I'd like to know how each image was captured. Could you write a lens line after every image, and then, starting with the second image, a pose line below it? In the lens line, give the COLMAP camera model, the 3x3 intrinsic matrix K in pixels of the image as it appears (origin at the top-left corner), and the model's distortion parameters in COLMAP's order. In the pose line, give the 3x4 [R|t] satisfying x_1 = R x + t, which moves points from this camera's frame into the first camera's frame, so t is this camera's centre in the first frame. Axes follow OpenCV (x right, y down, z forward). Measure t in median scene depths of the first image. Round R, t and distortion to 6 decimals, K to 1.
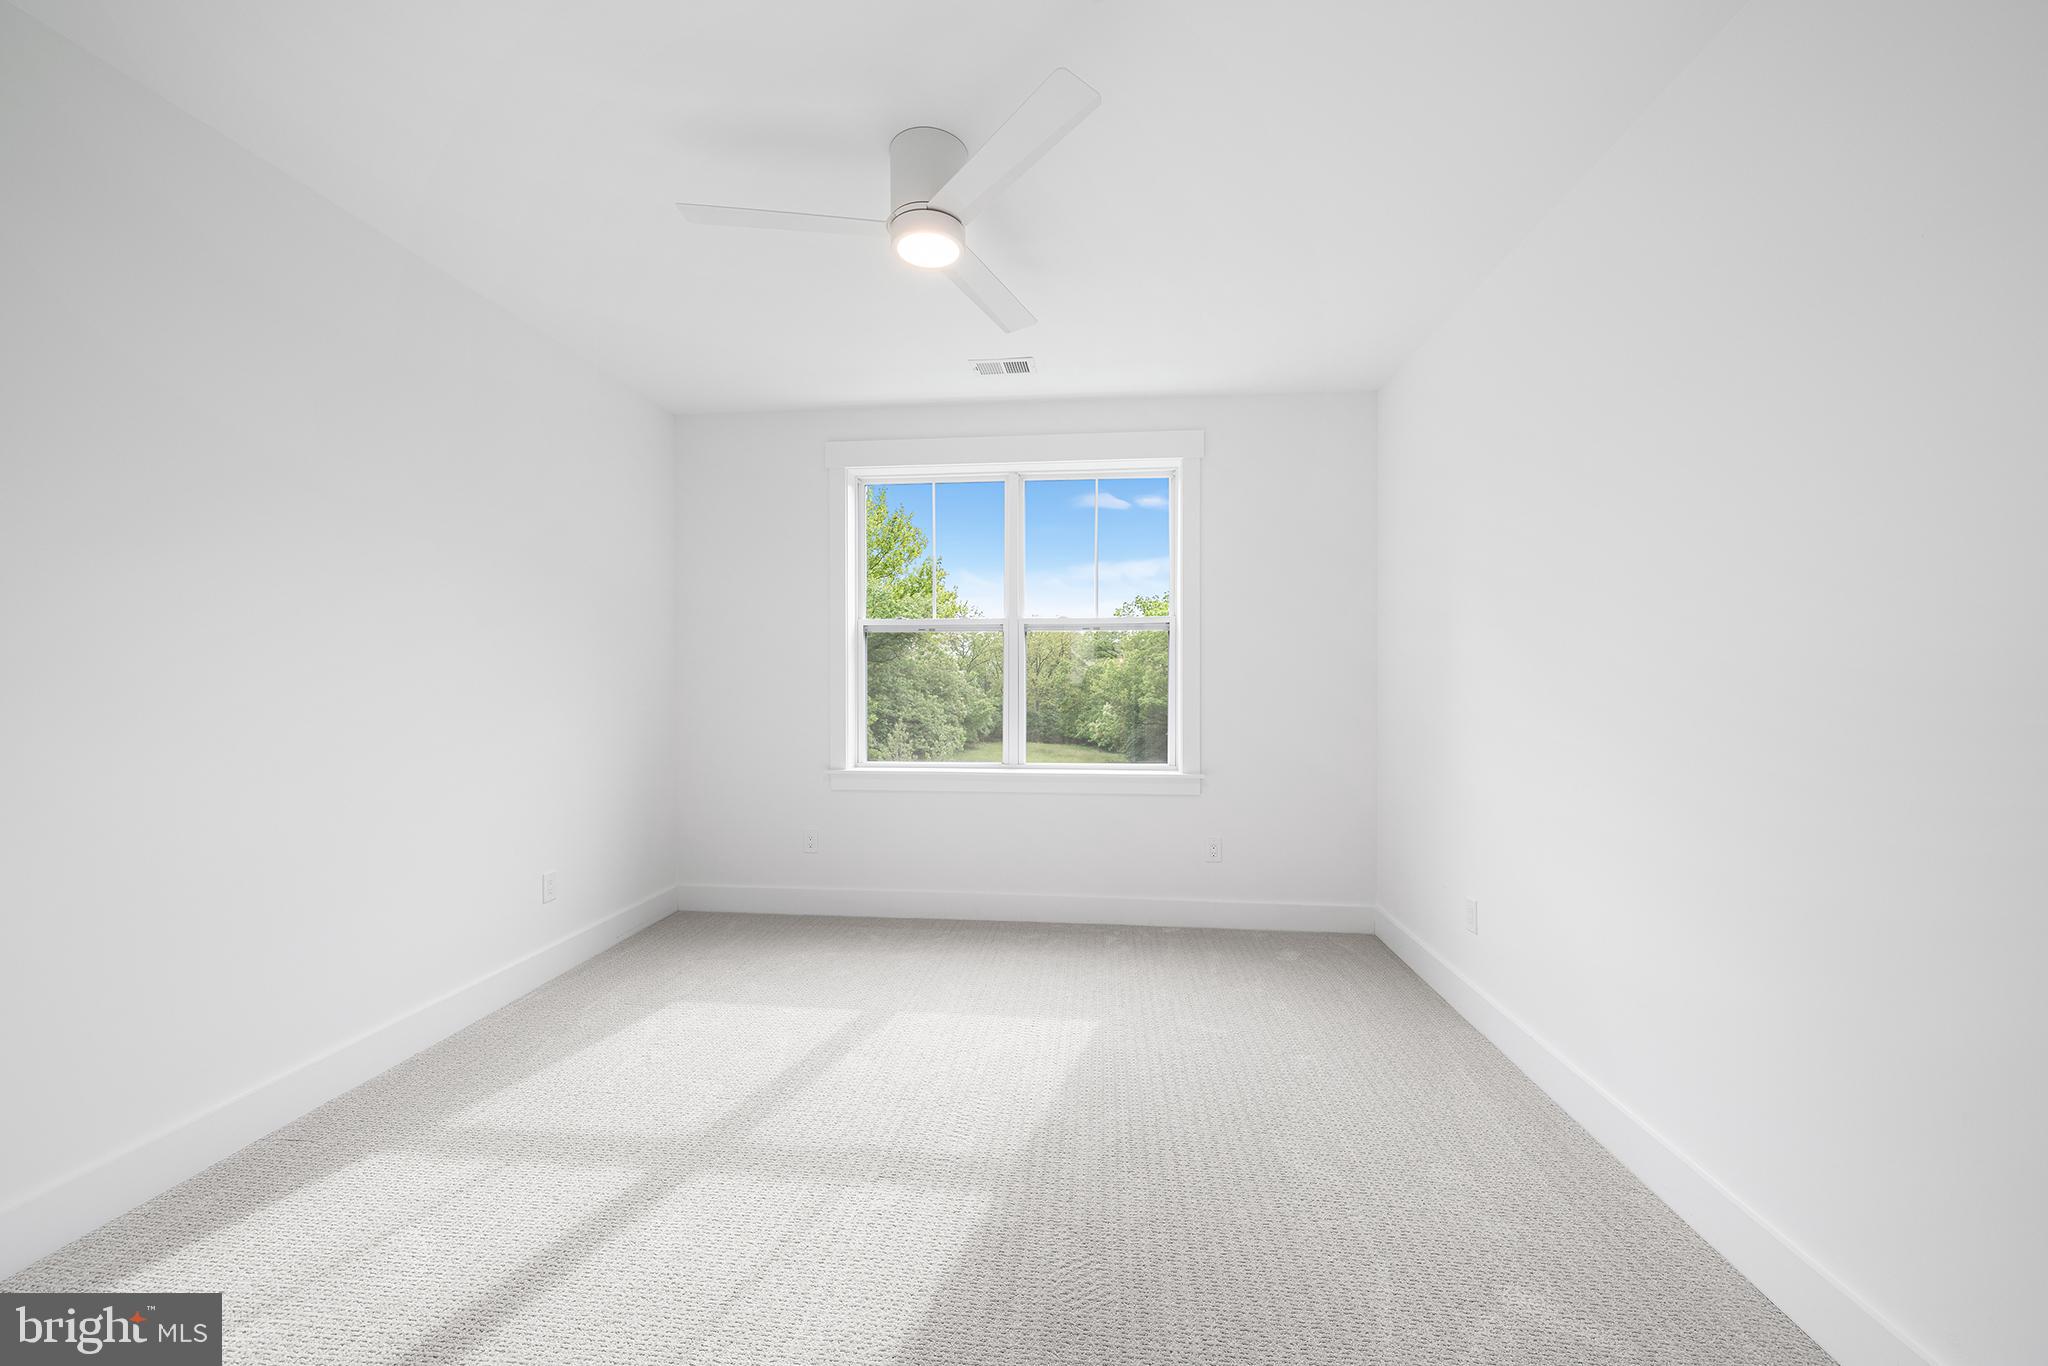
lens RADIAL K [[785.5, 0, 1023.4], [0, 785.5, 681.0], [0, 0, 1]] dist [0.001818, 0.000187]
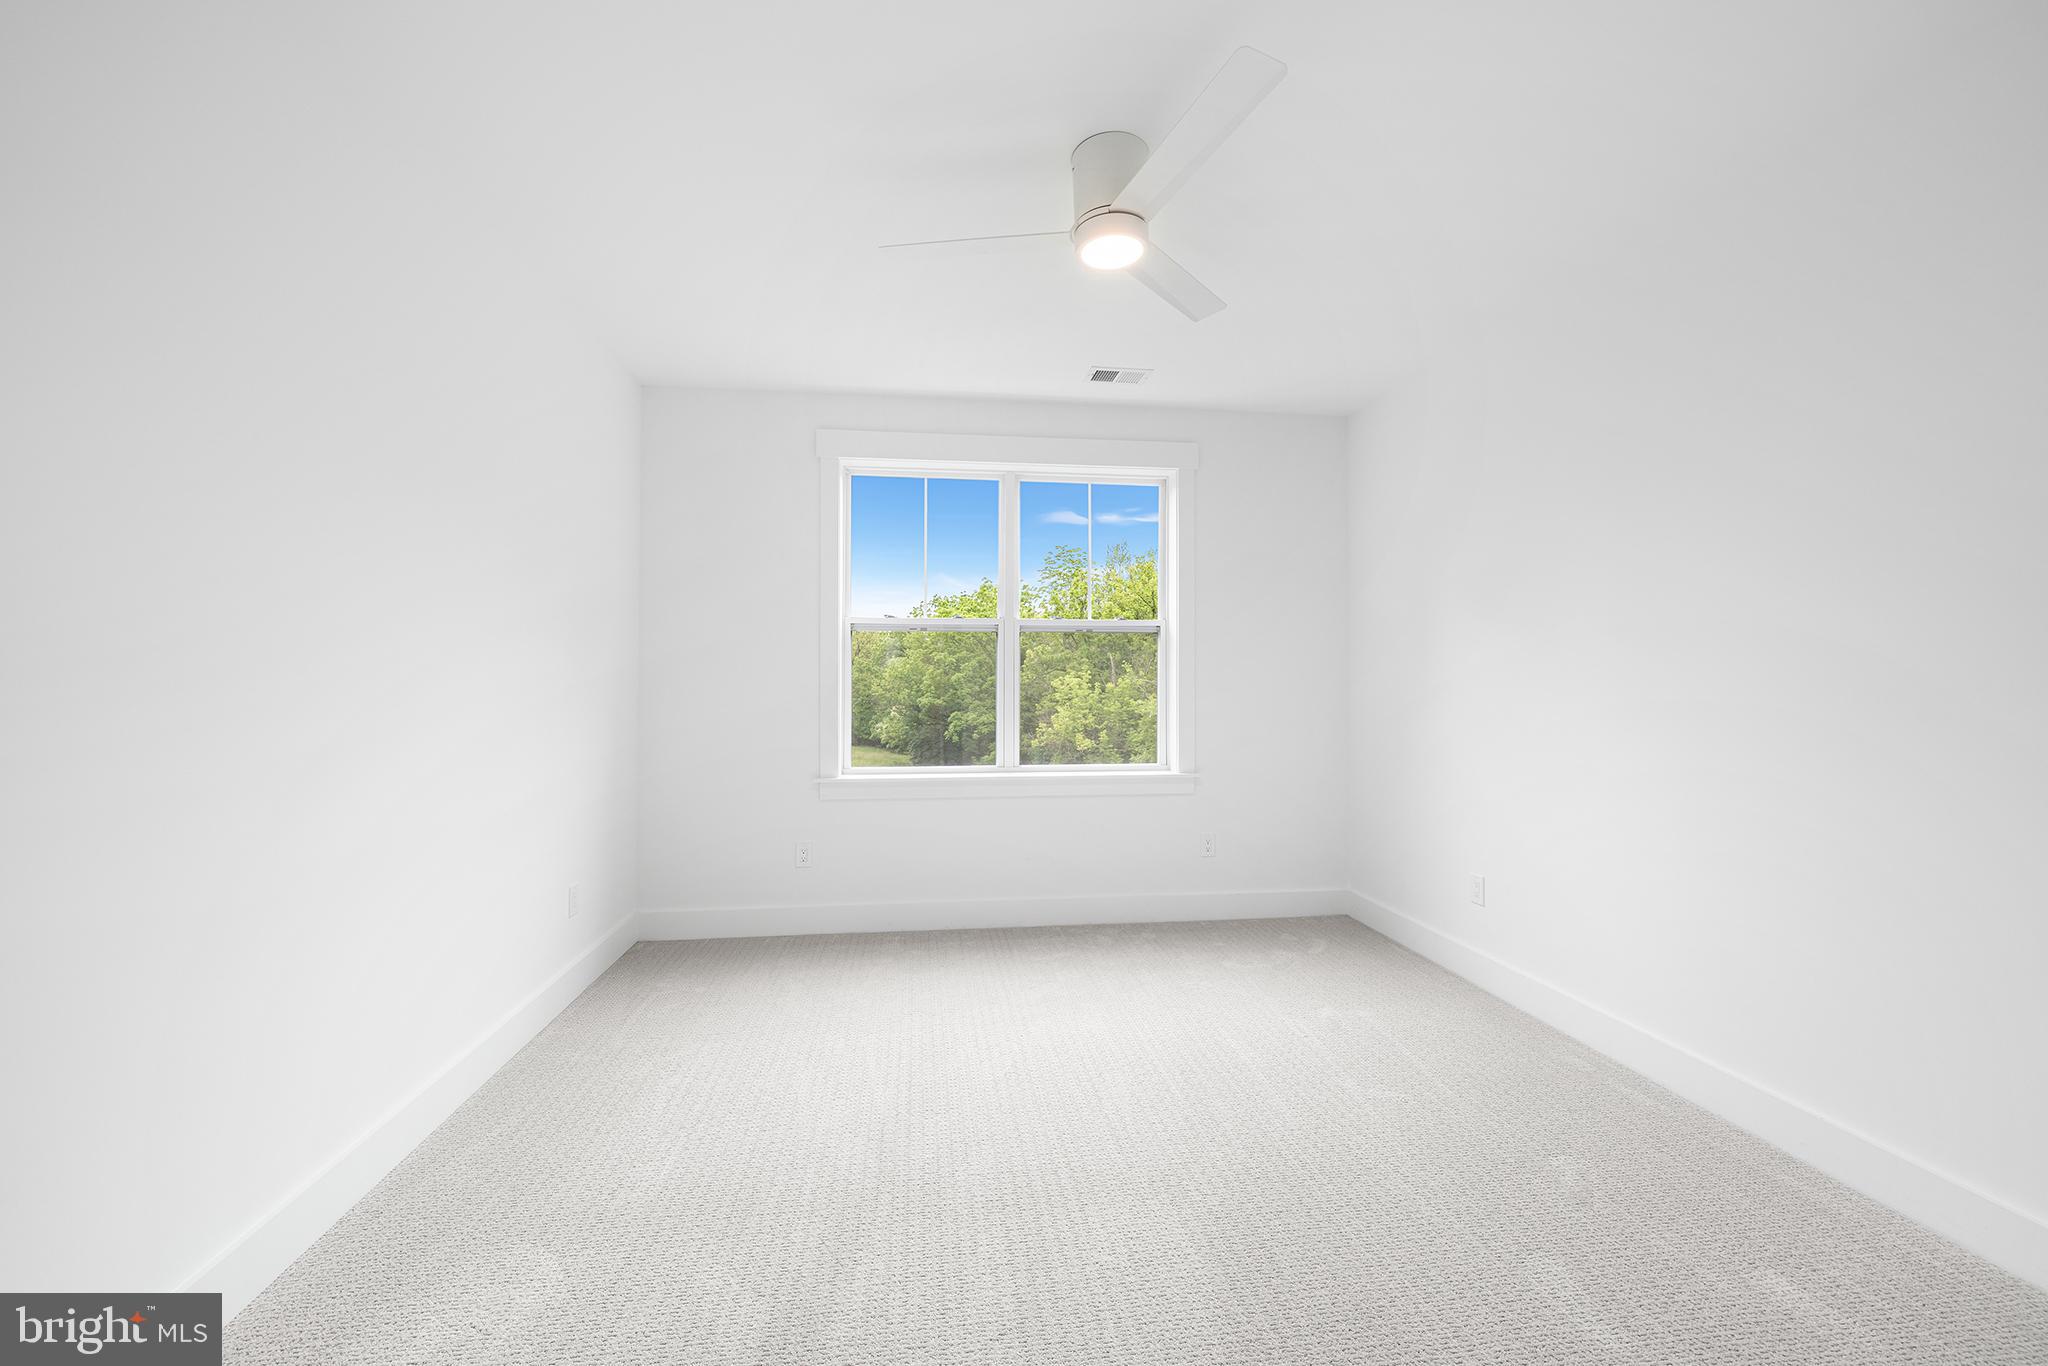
lens RADIAL K [[795.0, 0, 1018.7], [0, 795.0, 677.2], [0, 0, 1]] dist [0.001606, 0.000098]
pose [[0.975319, -0.000338, 0.220799, -0.224706], [0.001864, 0.999976, -0.006701, -0.001217], [-0.220791, 0.006947, 0.975296, 0.022068]]
